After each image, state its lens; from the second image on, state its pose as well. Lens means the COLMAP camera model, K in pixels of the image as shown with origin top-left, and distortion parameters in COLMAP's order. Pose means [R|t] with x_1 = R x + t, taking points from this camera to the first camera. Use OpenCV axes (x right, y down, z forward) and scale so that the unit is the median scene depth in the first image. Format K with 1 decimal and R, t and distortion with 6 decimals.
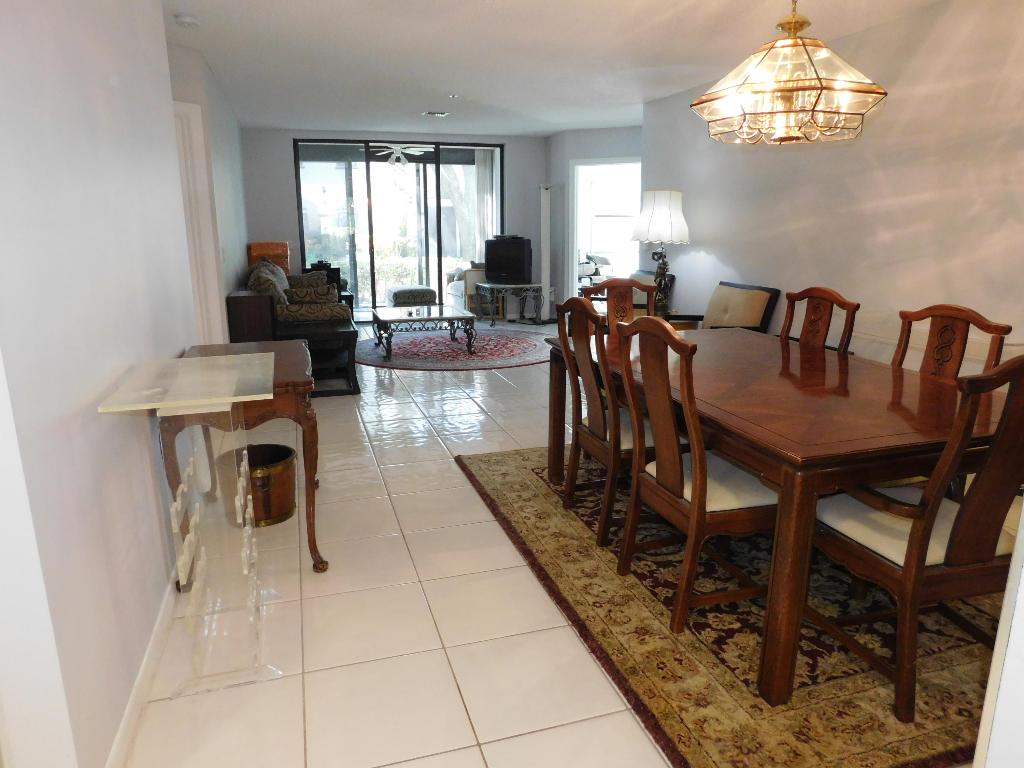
lens RADIAL K [[671.7, 0, 515.4], [0, 671.7, 388.1], [0, 0, 1]] dist [-0.053980, 0.034583]
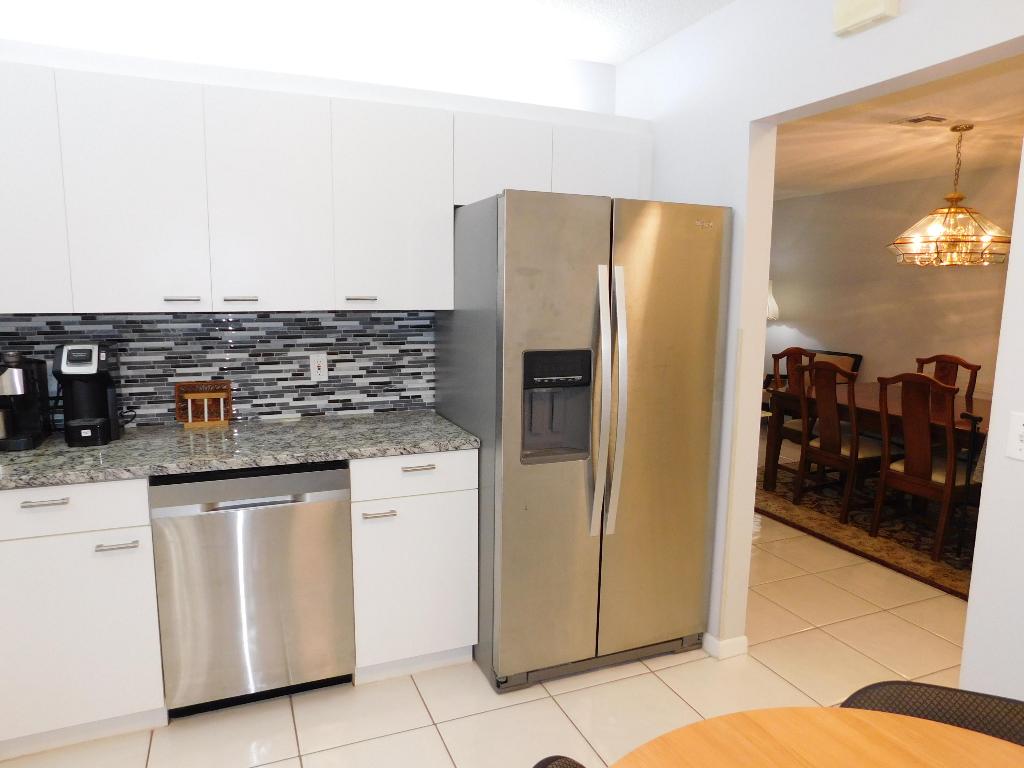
lens RADIAL K [[671.7, 0, 514.0], [0, 671.7, 382.5], [0, 0, 1]] dist [-0.053980, 0.034583]
pose [[0.995365, -0.001064, 0.096167, -0.720041], [0.010455, 0.995211, -0.097193, 0.051958], [-0.095603, 0.097748, 0.990609, -0.429681]]
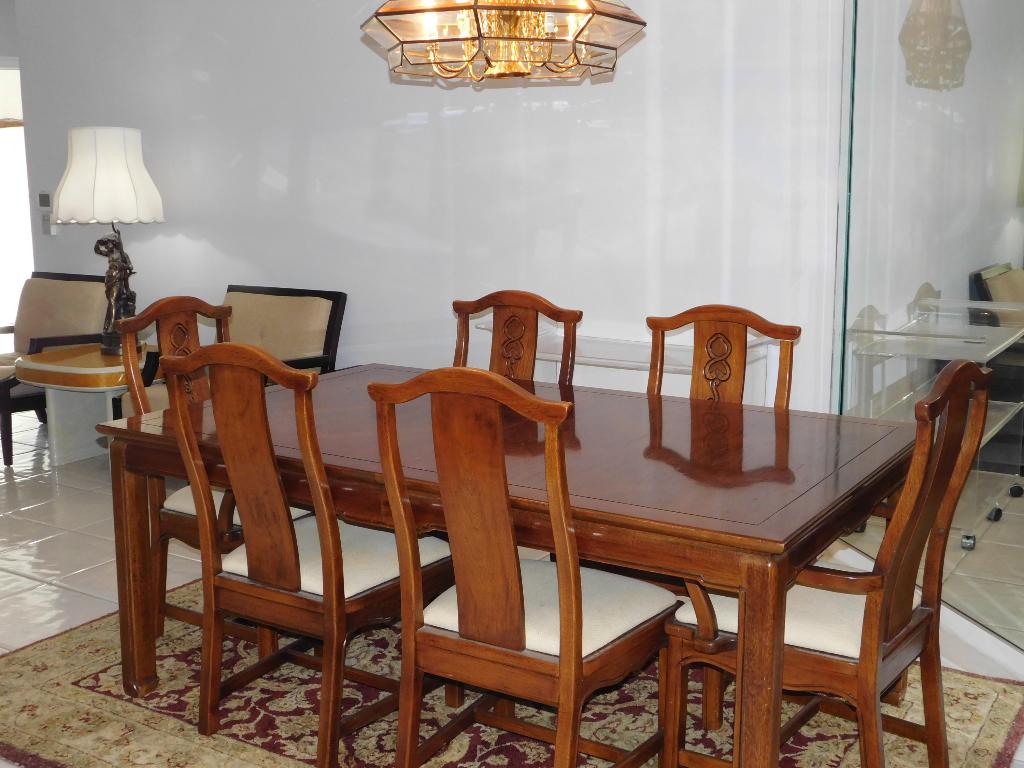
lens RADIAL K [[1187.1, 0, 517.8], [0, 1187.1, 388.5], [0, 0, 1]] dist [-0.021212, 0.000000]
pose [[0.759711, -0.117865, 0.639490, -0.326413], [0.154307, 0.988022, -0.001214, -0.056652], [-0.631687, 0.099600, 0.768799, 0.099376]]
